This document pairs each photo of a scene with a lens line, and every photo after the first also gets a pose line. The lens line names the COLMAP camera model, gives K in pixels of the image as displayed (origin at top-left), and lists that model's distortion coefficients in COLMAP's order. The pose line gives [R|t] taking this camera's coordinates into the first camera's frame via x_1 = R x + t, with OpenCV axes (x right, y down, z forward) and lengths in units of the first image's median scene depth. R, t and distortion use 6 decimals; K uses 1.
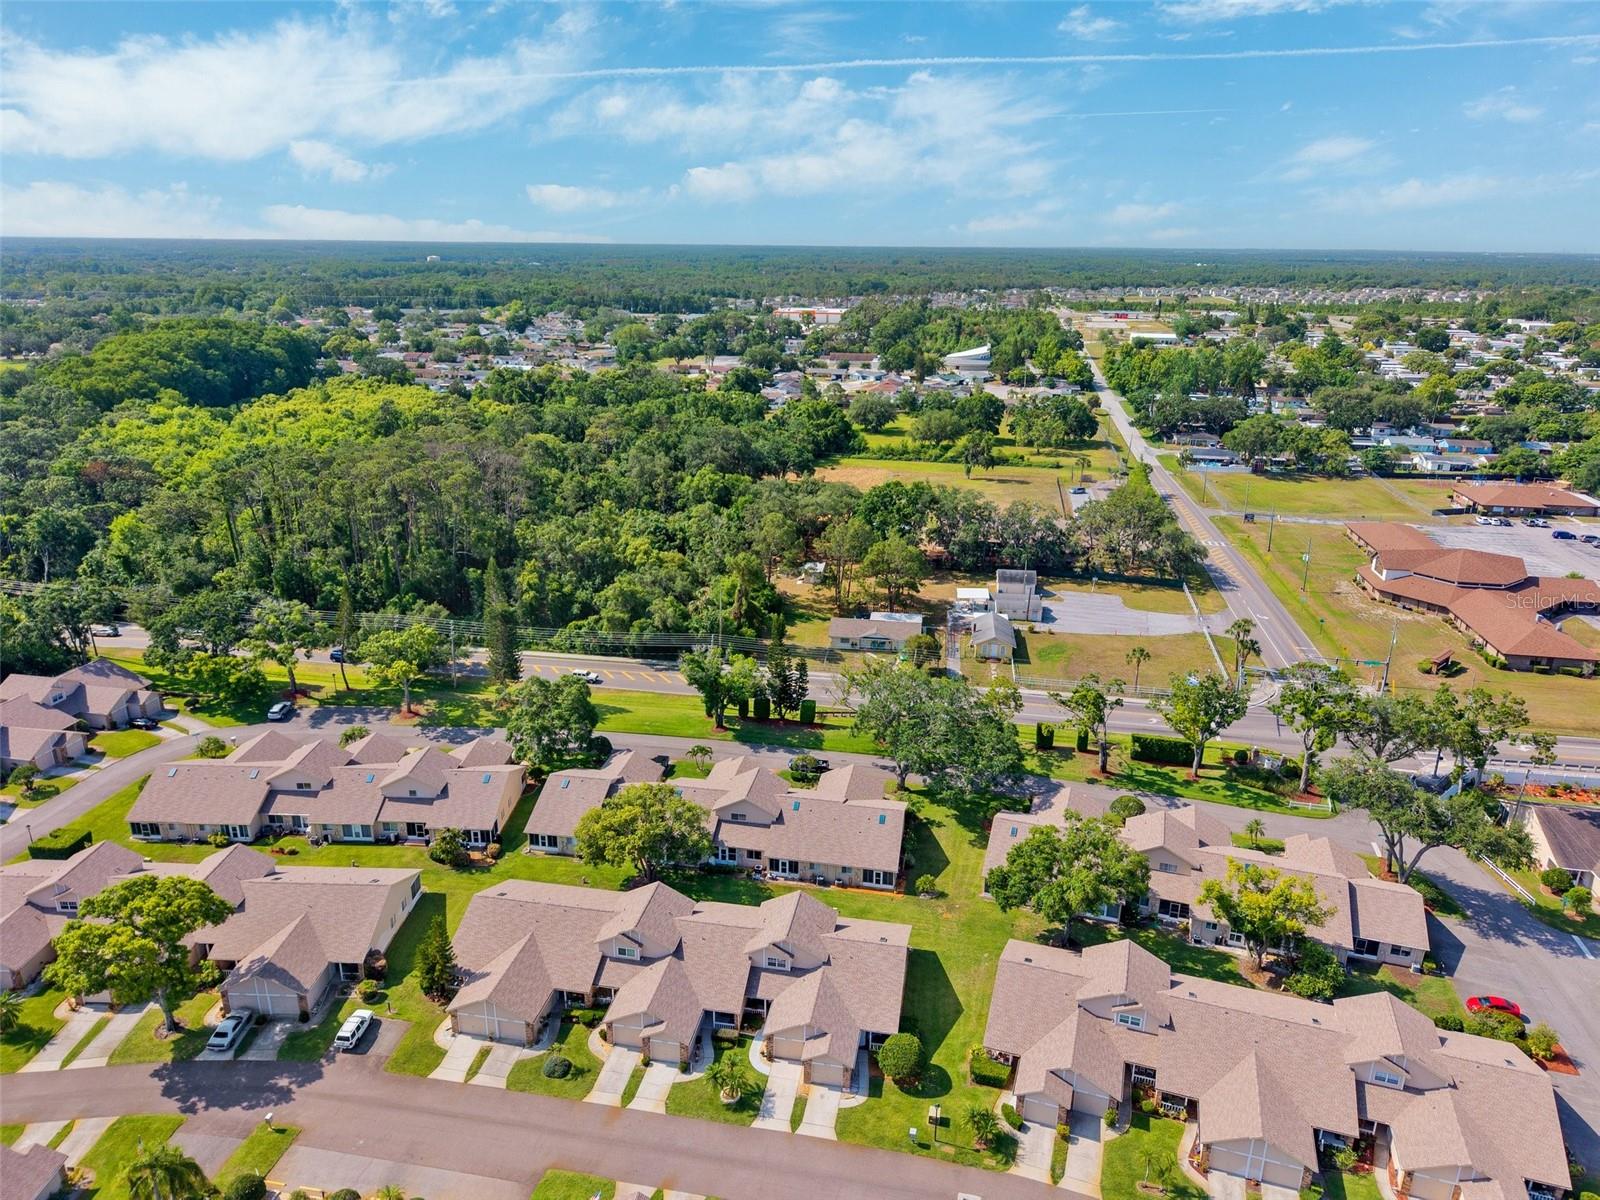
lens RADIAL K [[1066.4, 0, 800.0], [0, 1066.4, 600.0], [0, 0, 1]] dist [0.019951, -0.018742]
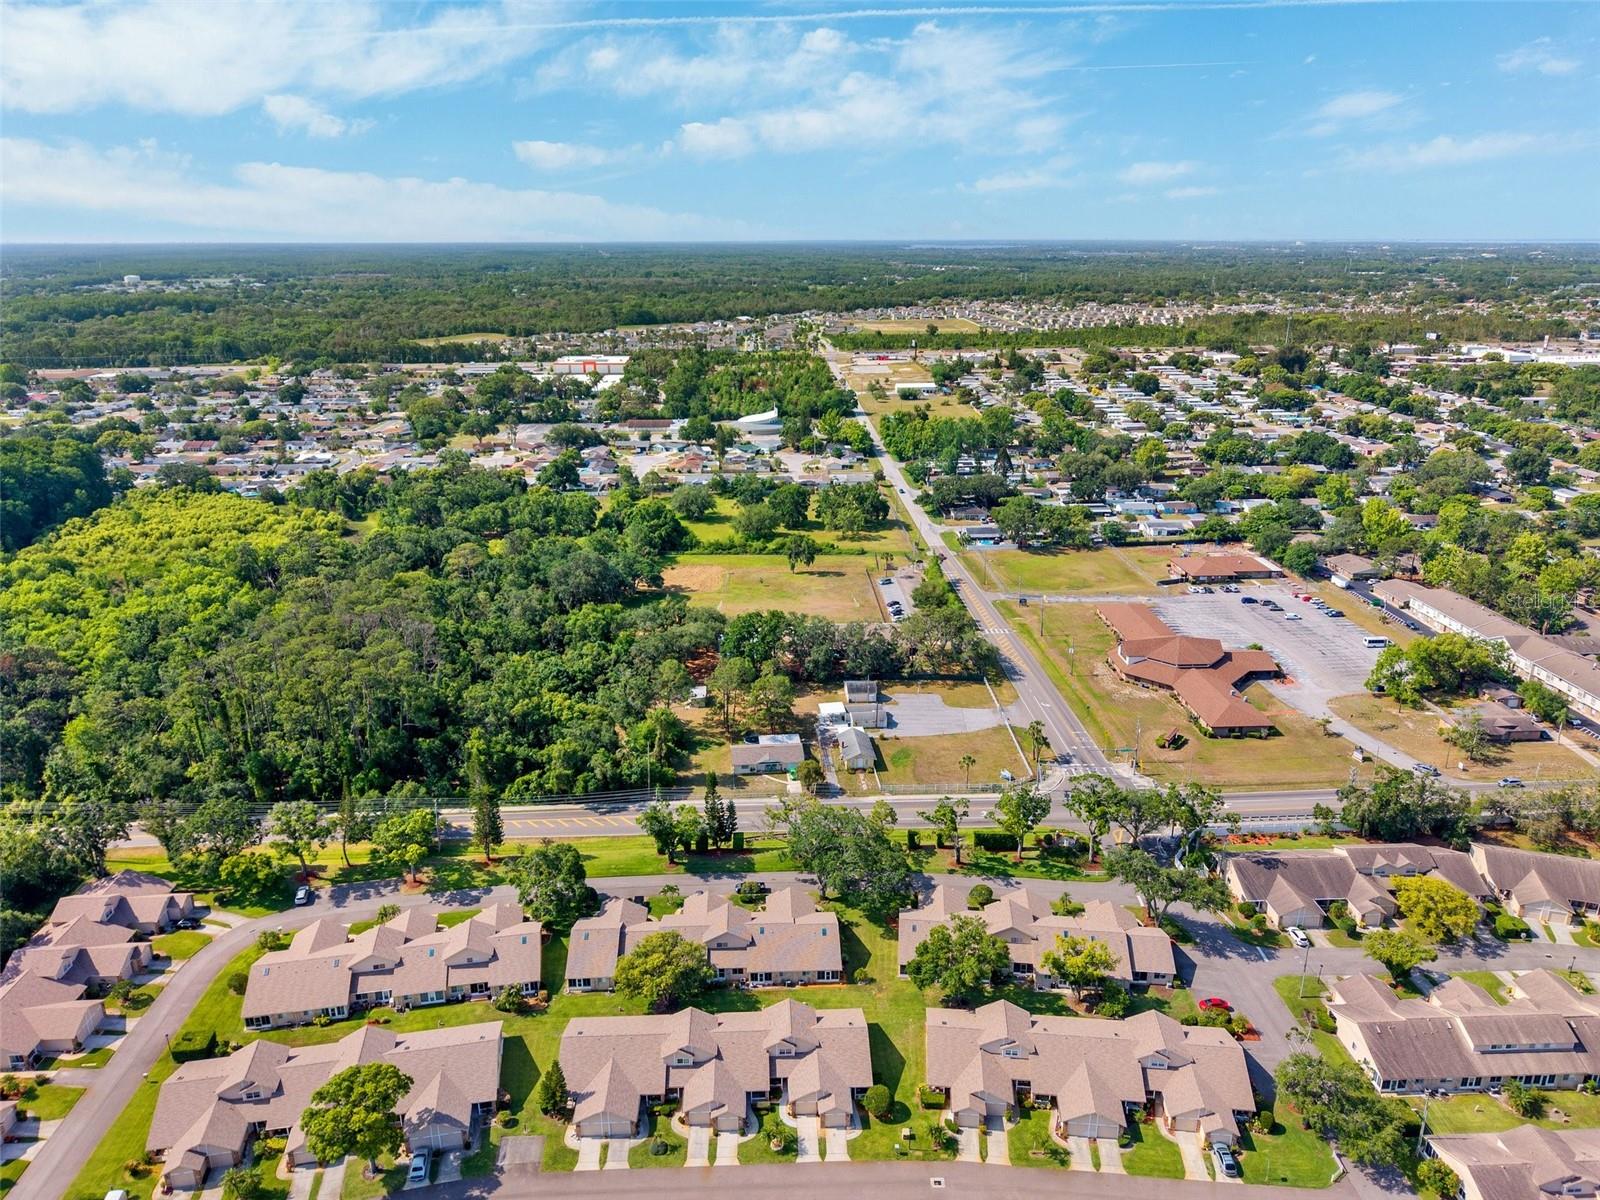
lens RADIAL K [[1066.4, 0, 800.0], [0, 1066.4, 600.0], [0, 0, 1]] dist [0.019951, -0.018742]
pose [[0.976098, -0.084376, 0.200282, -0.167923], [0.087008, 0.996198, -0.004361, -0.192595], [-0.199153, 0.021683, 0.979729, -0.333791]]
